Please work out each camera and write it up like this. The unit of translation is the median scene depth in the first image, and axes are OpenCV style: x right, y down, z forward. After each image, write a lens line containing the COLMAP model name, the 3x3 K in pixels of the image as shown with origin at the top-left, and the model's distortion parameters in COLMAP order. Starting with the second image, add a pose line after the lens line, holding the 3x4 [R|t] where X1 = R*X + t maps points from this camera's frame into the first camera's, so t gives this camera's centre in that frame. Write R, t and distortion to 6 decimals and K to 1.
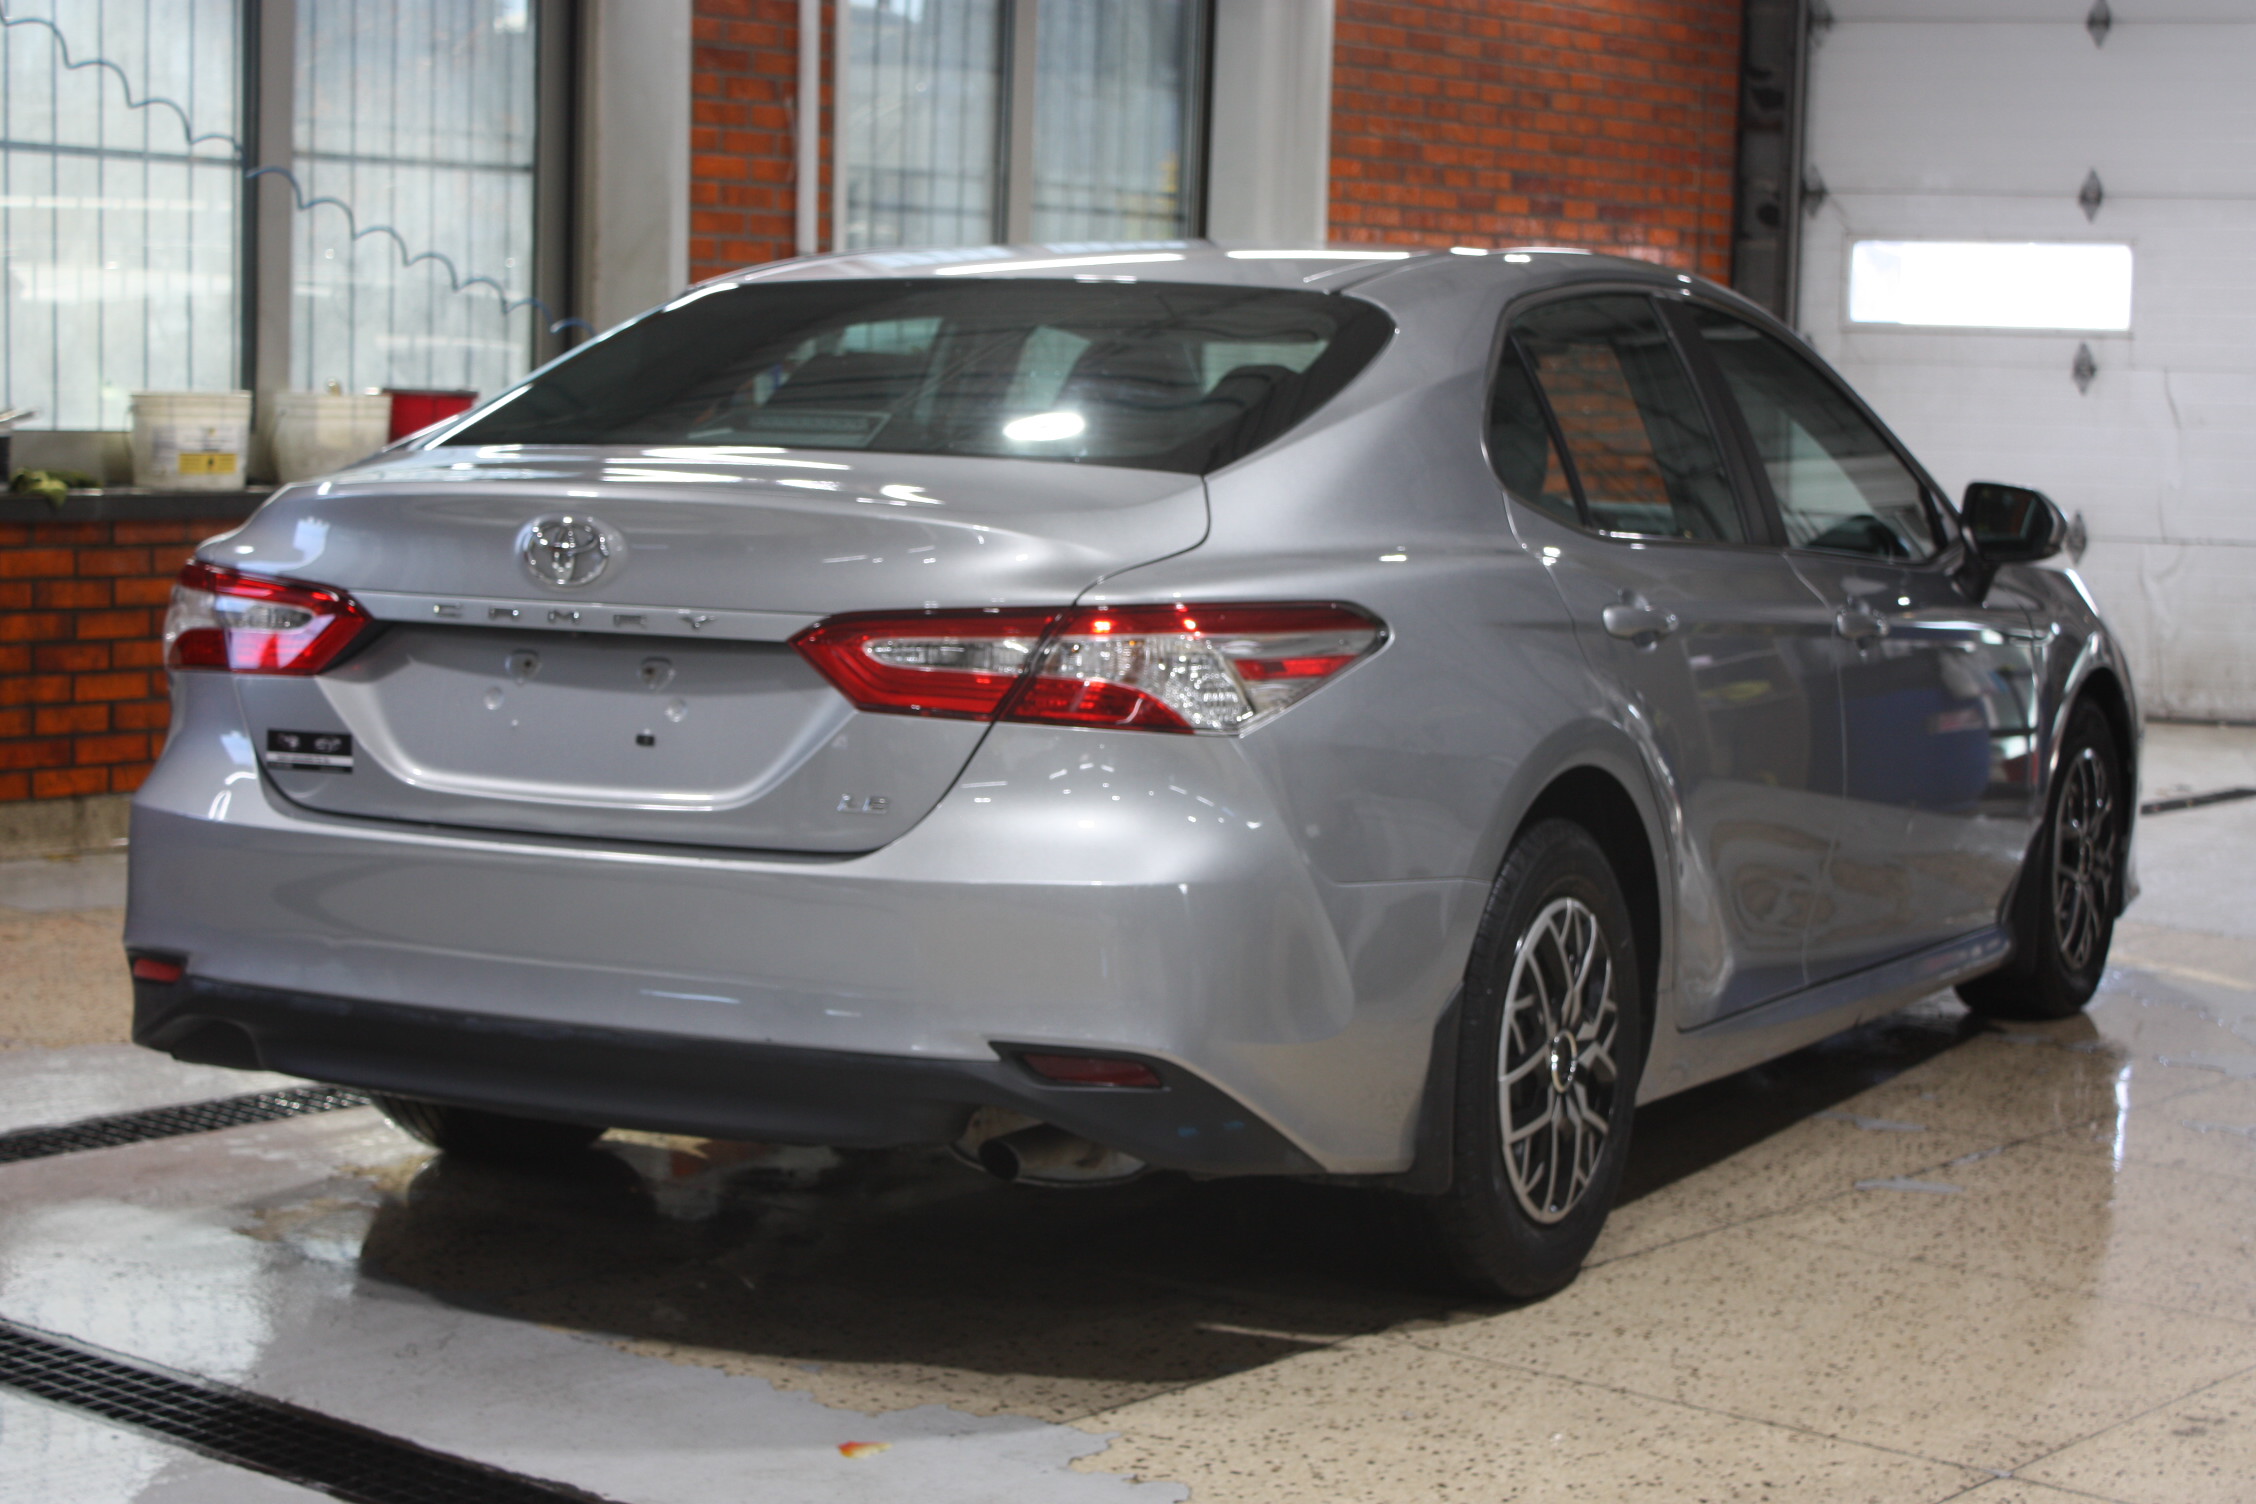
lens RADIAL K [[4200.5, 0, 1128.0], [0, 4200.5, 752.0], [0, 0, 1]] dist [-0.038602, -0.193306]
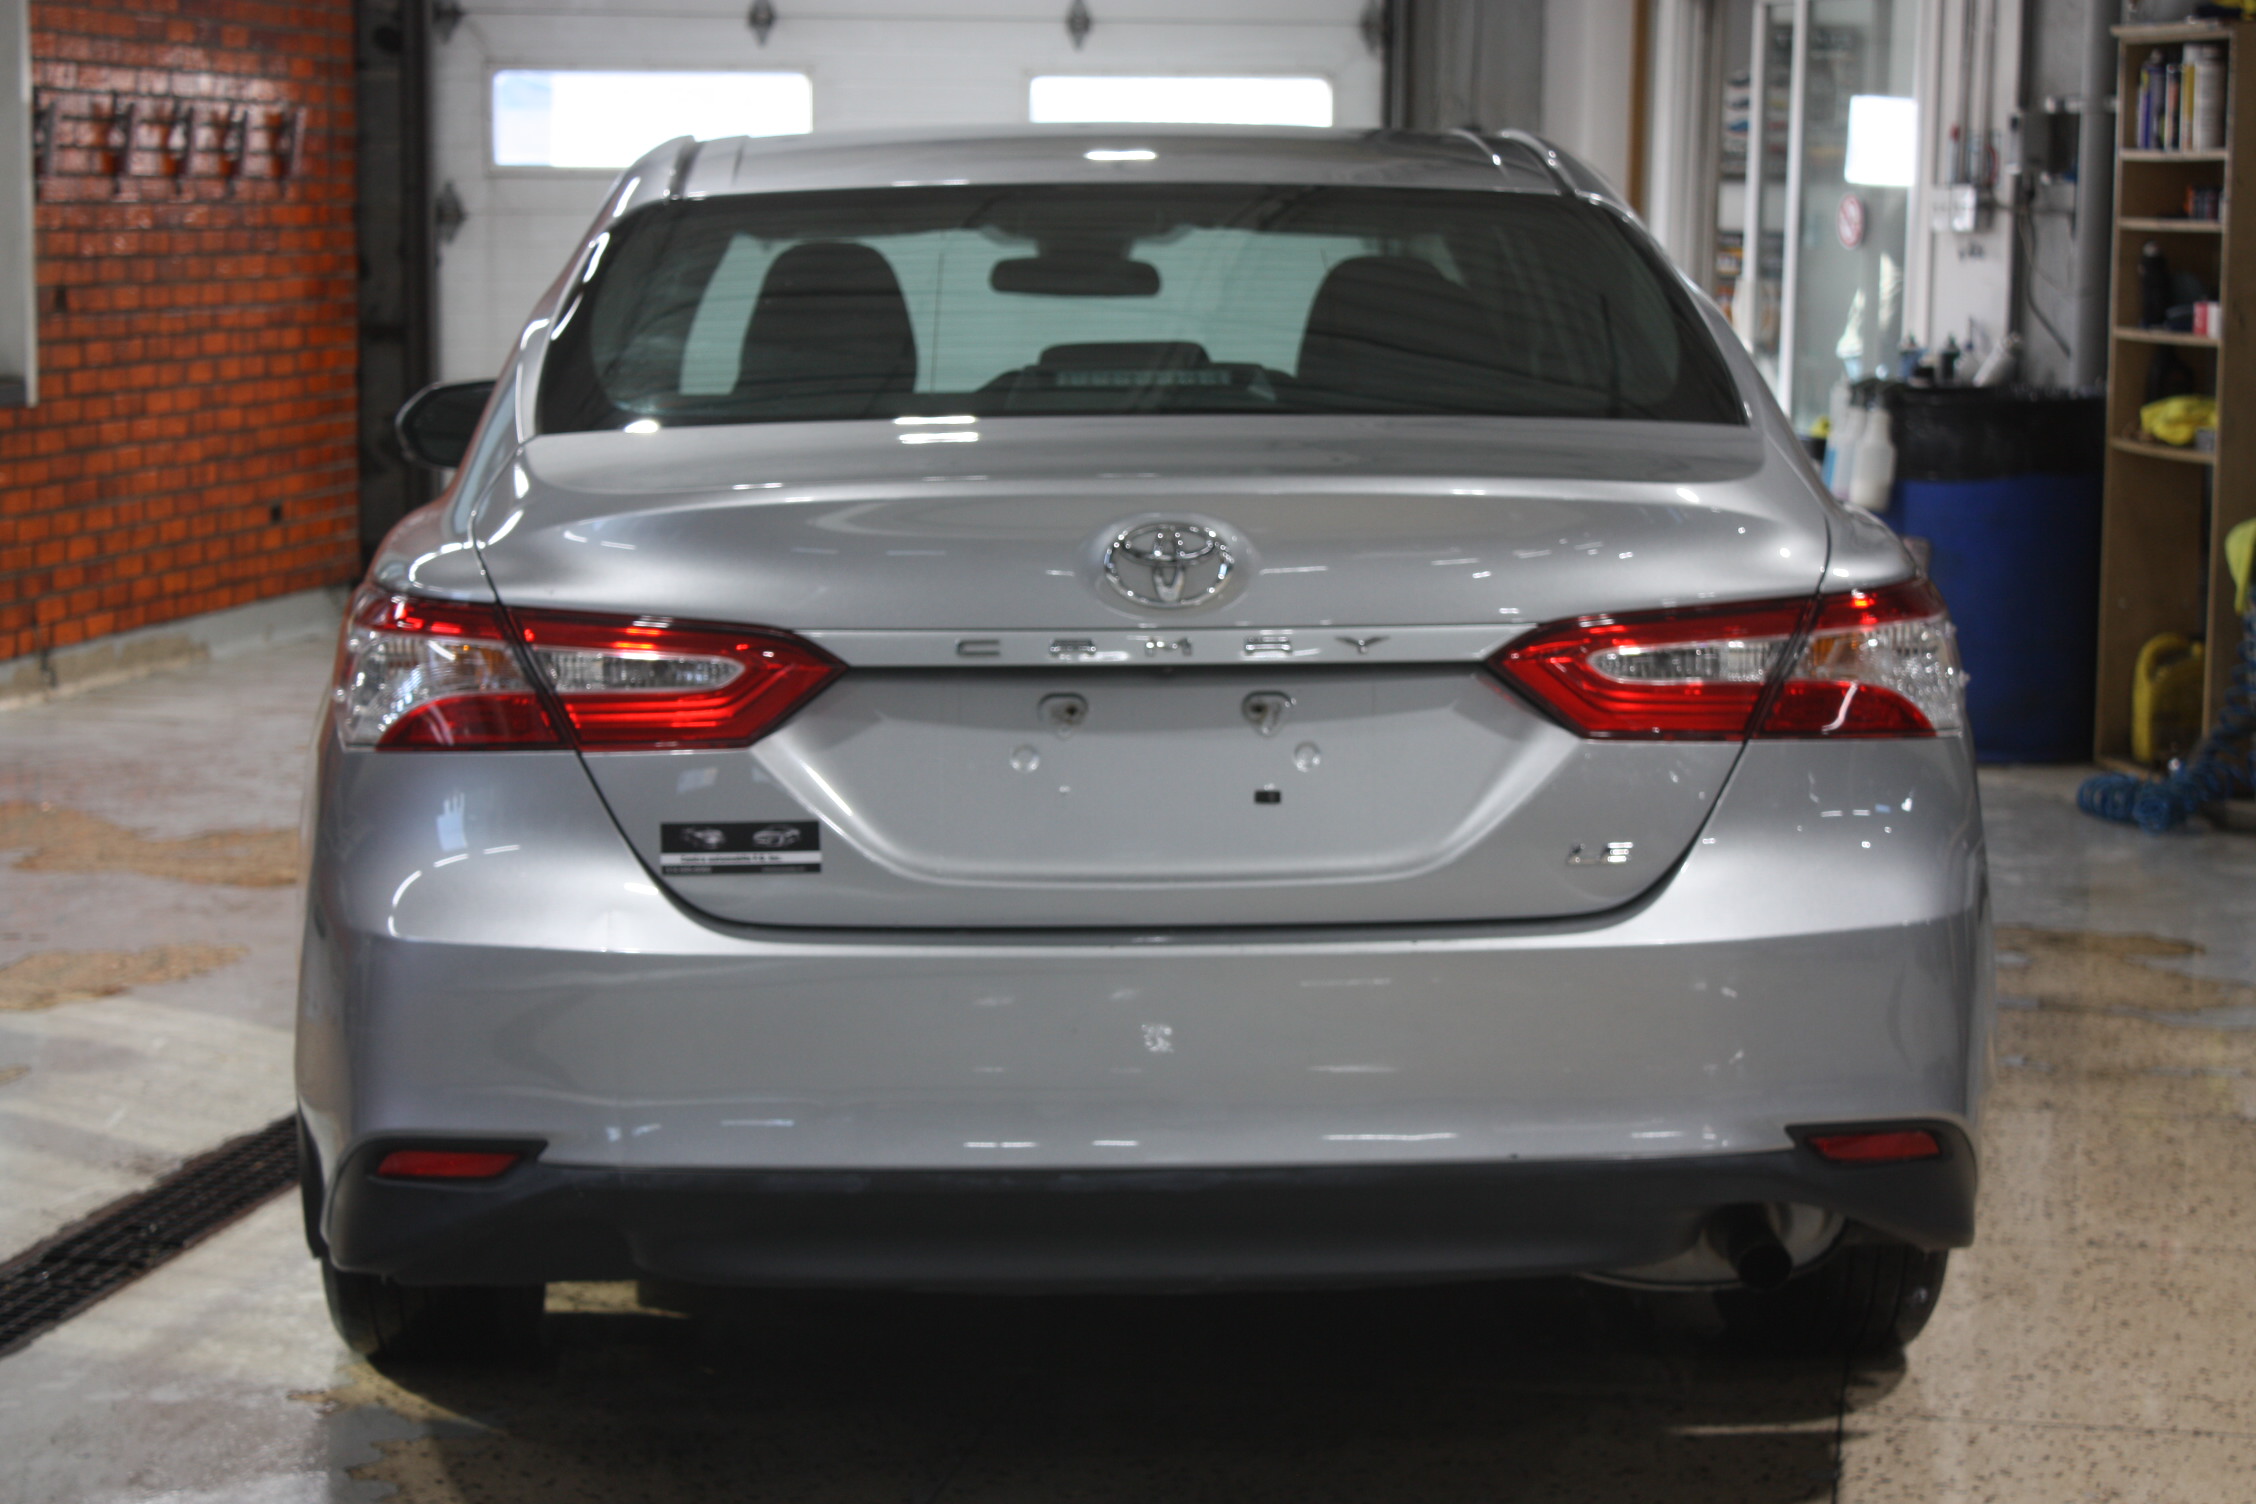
lens RADIAL K [[4792.0, 0, 1128.0], [0, 4792.0, 752.0], [0, 0, 1]] dist [0.076099, 0.694063]
pose [[0.866206, -0.080549, 0.493153, -0.558558], [0.066768, 0.996729, 0.045524, -0.051881], [-0.495207, -0.006506, 0.868751, 0.222716]]
